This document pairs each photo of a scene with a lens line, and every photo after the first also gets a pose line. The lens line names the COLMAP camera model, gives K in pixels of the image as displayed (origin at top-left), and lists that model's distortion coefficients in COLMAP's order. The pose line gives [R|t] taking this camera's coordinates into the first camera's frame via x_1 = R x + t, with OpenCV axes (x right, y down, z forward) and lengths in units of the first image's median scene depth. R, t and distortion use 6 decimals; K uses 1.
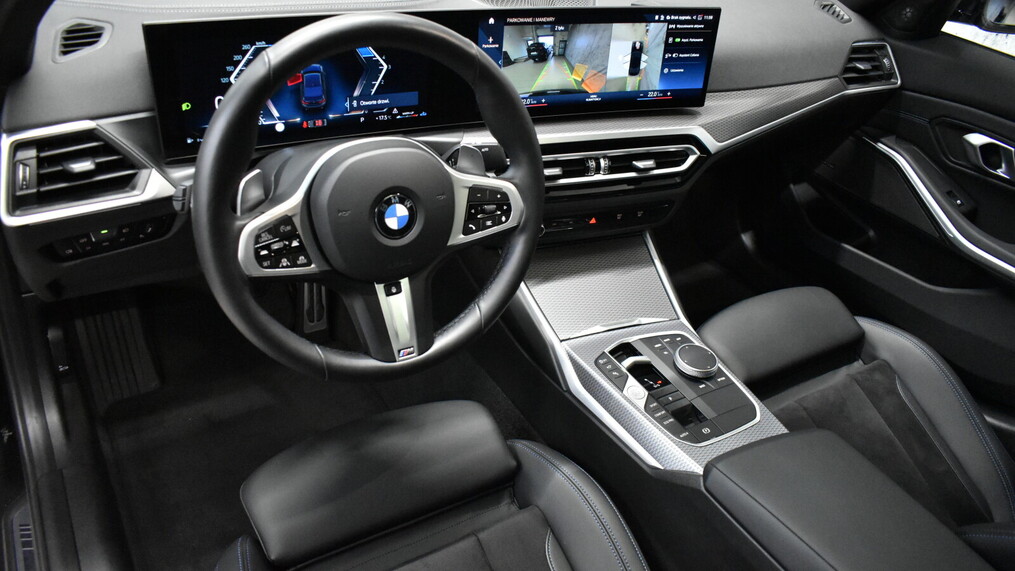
lens RADIAL K [[775.2, 0, 509.2], [0, 775.2, 280.4], [0, 0, 1]] dist [-0.021993, 0.012249]
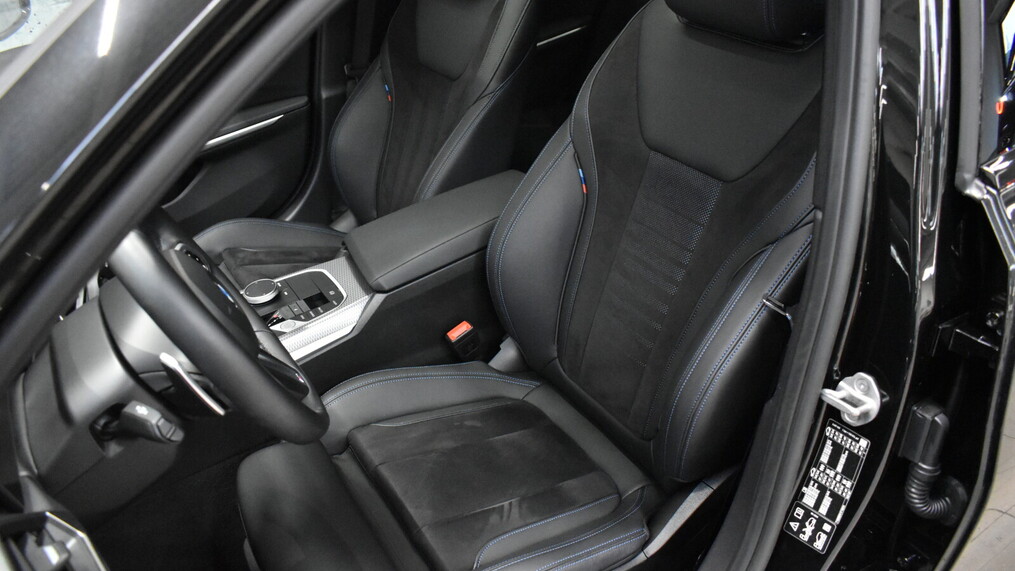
lens RADIAL K [[775.2, 0, 507.1], [0, 775.2, 285.1], [0, 0, 1]] dist [-0.021993, 0.012249]
pose [[-0.018273, -0.674020, 0.738487, -0.758367], [0.675188, 0.536438, 0.506316, -0.296549], [-0.737420, 0.507870, 0.445287, 0.178221]]
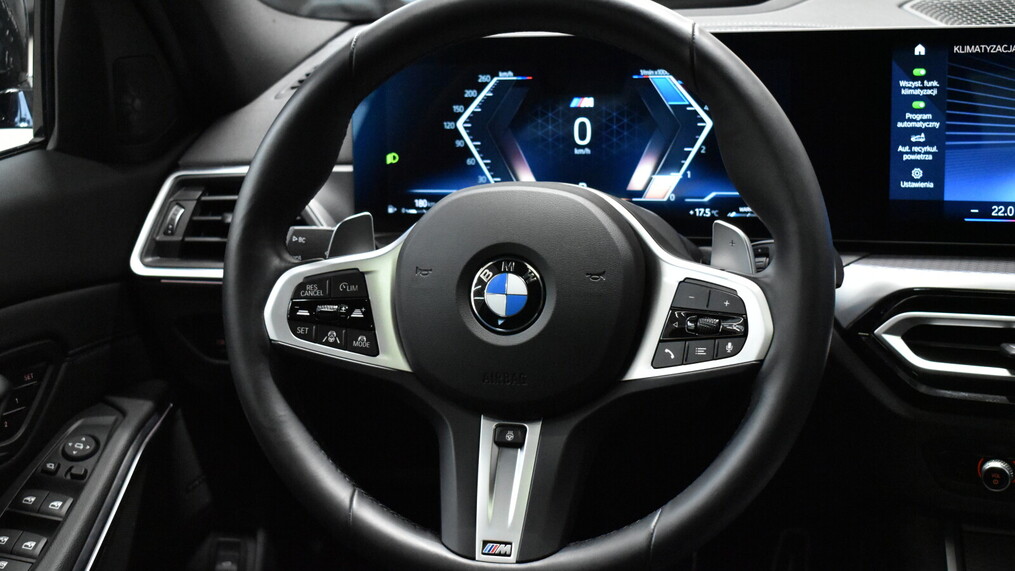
lens RADIAL K [[1562.0, 0, 502.0], [0, 1562.0, 287.7], [0, 0, 1]] dist [-0.038744, 0.000000]
pose [[0.683434, 0.034007, -0.729220, 0.589922], [-0.297420, 0.925222, -0.235598, 0.159135], [0.666678, 0.377900, 0.642442, 0.191024]]
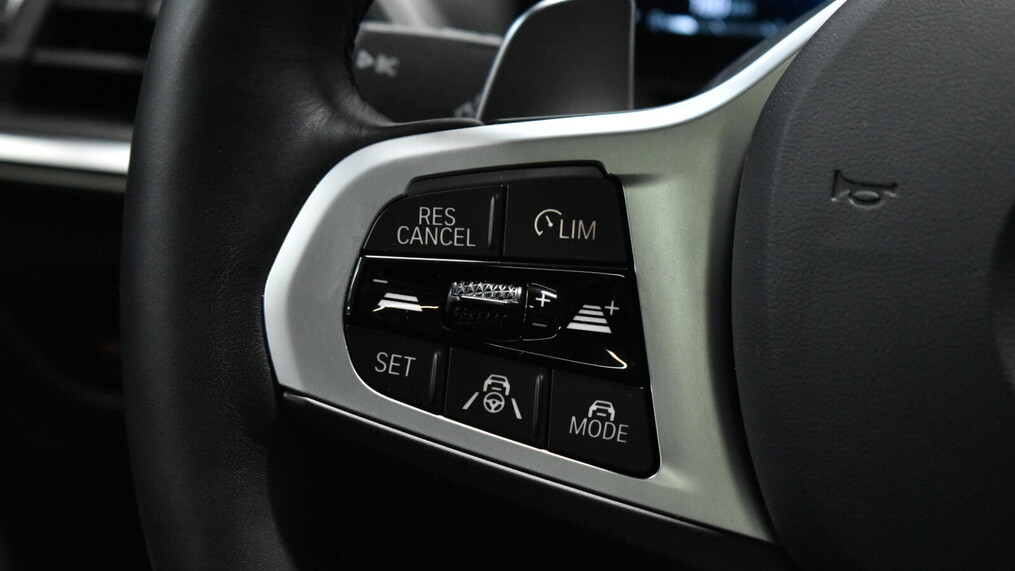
lens RADIAL K [[2416.6, 0, 506.9], [0, 2416.6, 286.1], [0, 0, 1]] dist [-0.553517, 0.000000]
pose [[0.669367, 0.098860, -0.736325, 0.100446], [-0.371631, 0.902752, -0.216631, 0.059530], [0.643303, 0.418647, 0.641012, 0.490208]]
